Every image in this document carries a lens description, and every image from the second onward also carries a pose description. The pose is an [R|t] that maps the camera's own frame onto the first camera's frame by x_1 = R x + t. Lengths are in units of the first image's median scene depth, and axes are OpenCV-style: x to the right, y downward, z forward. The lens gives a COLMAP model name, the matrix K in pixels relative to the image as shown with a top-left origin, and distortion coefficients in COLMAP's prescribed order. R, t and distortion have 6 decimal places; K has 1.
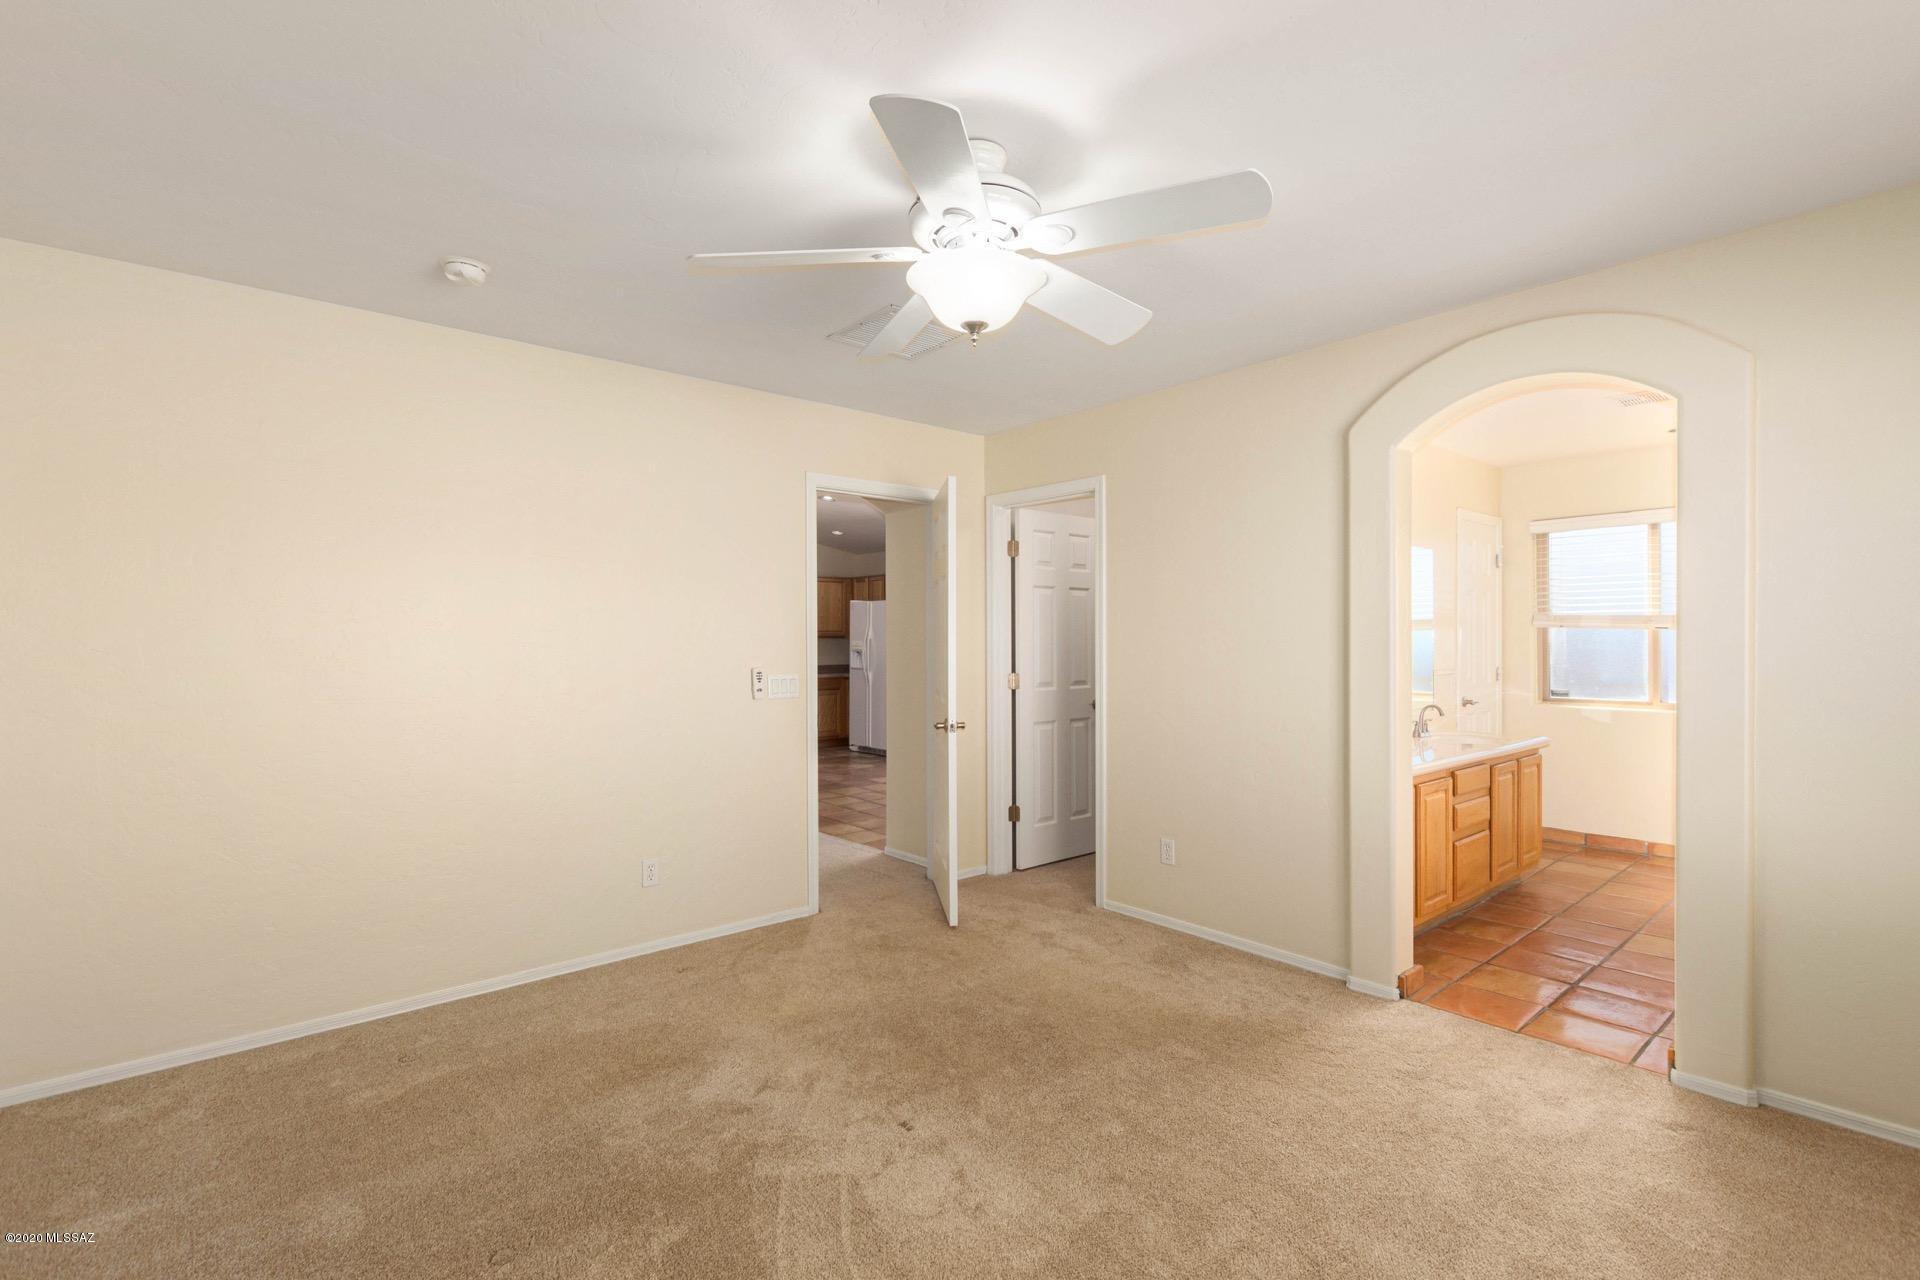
lens RADIAL K [[874.2, 0, 947.0], [0, 874.2, 637.1], [0, 0, 1]] dist [-0.001493, -0.000505]
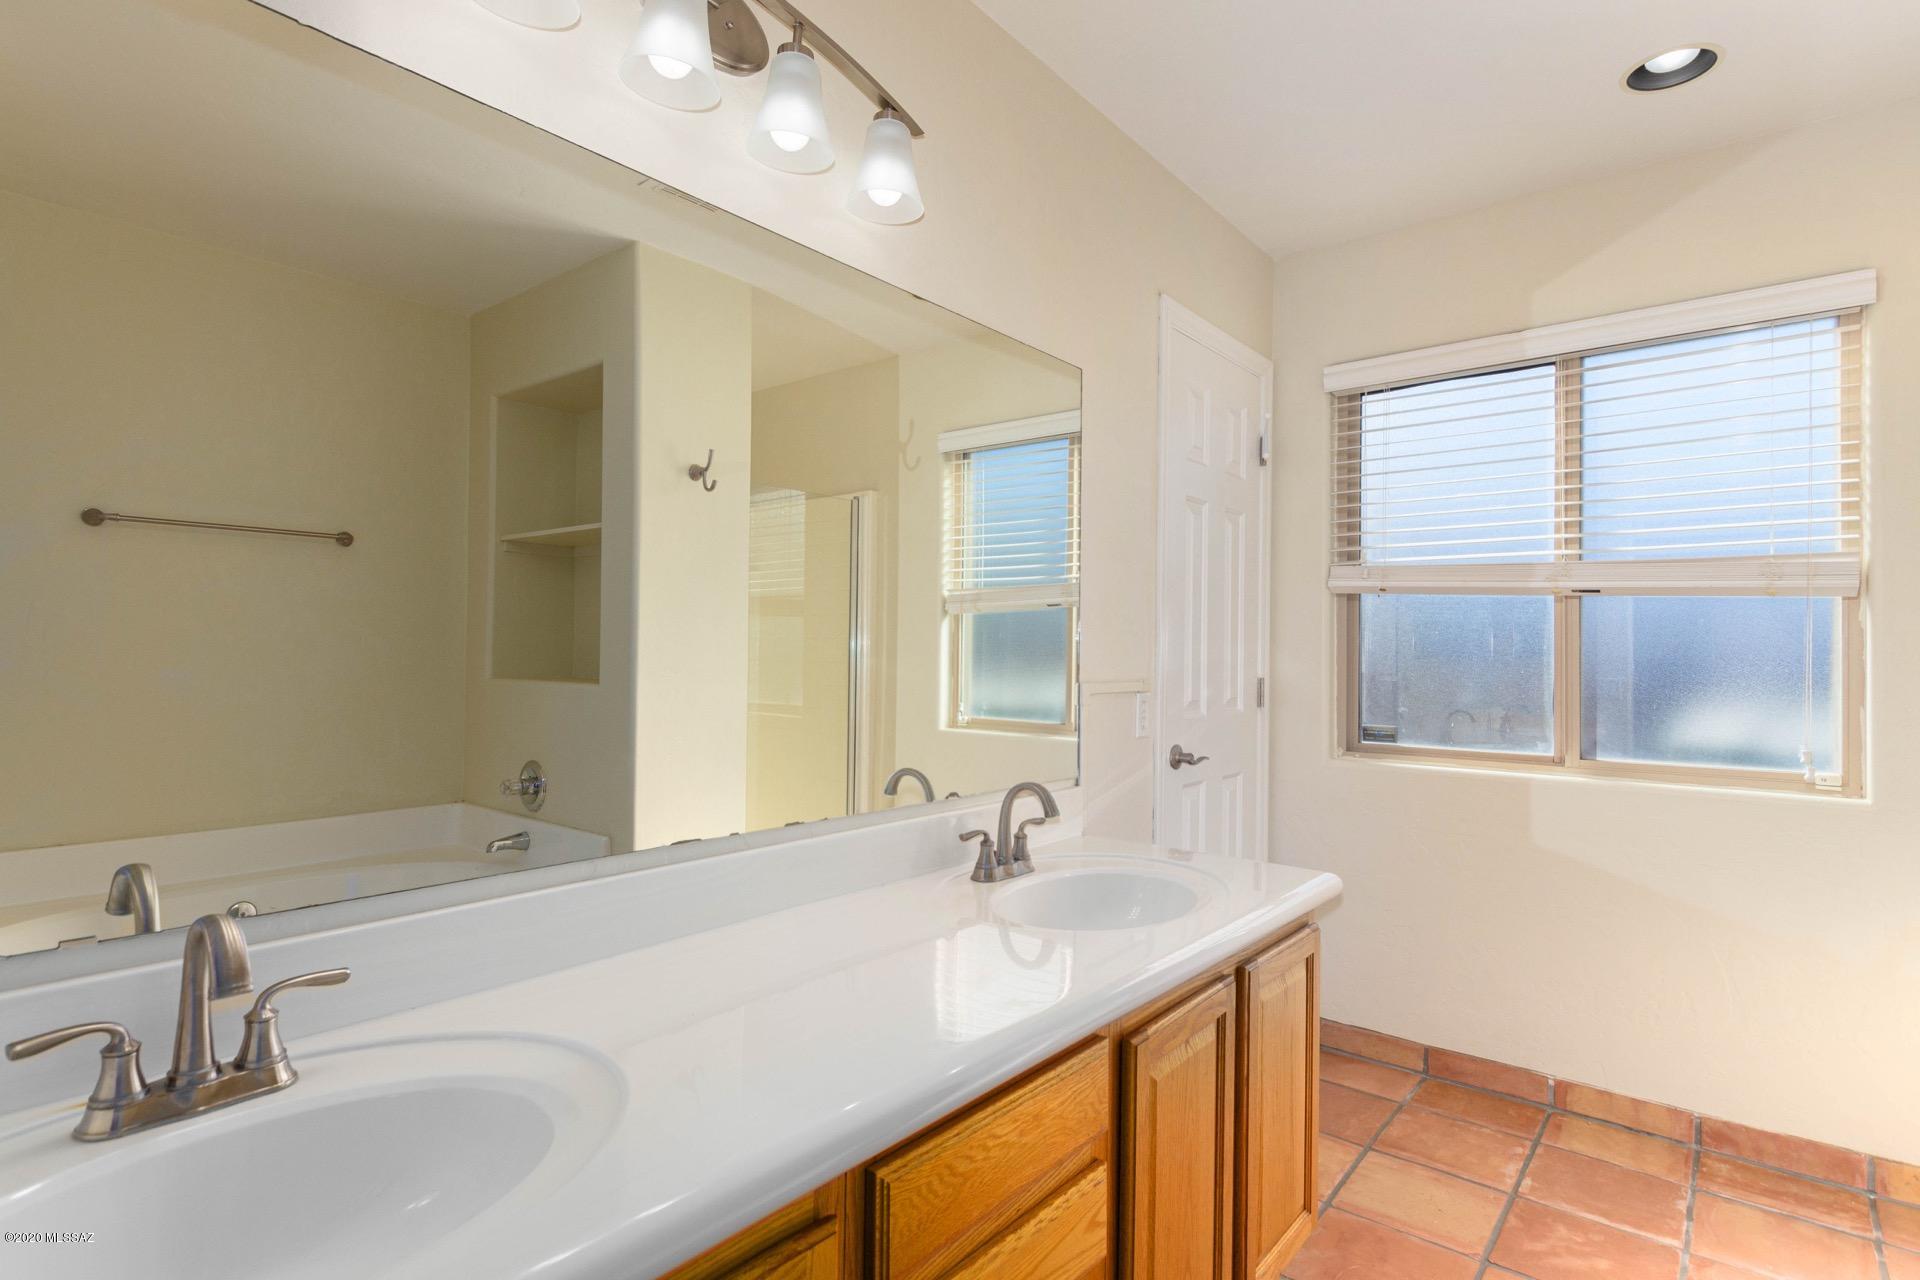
lens RADIAL K [[951.7, 0, 957.8], [0, 951.7, 661.7], [0, 0, 1]] dist [0.000614, 0.000094]
pose [[0.982210, 0.016056, 0.187098, 0.398772], [-0.016300, 0.999867, -0.000232, 0.029936], [-0.187076, -0.002822, 0.982341, 0.562427]]
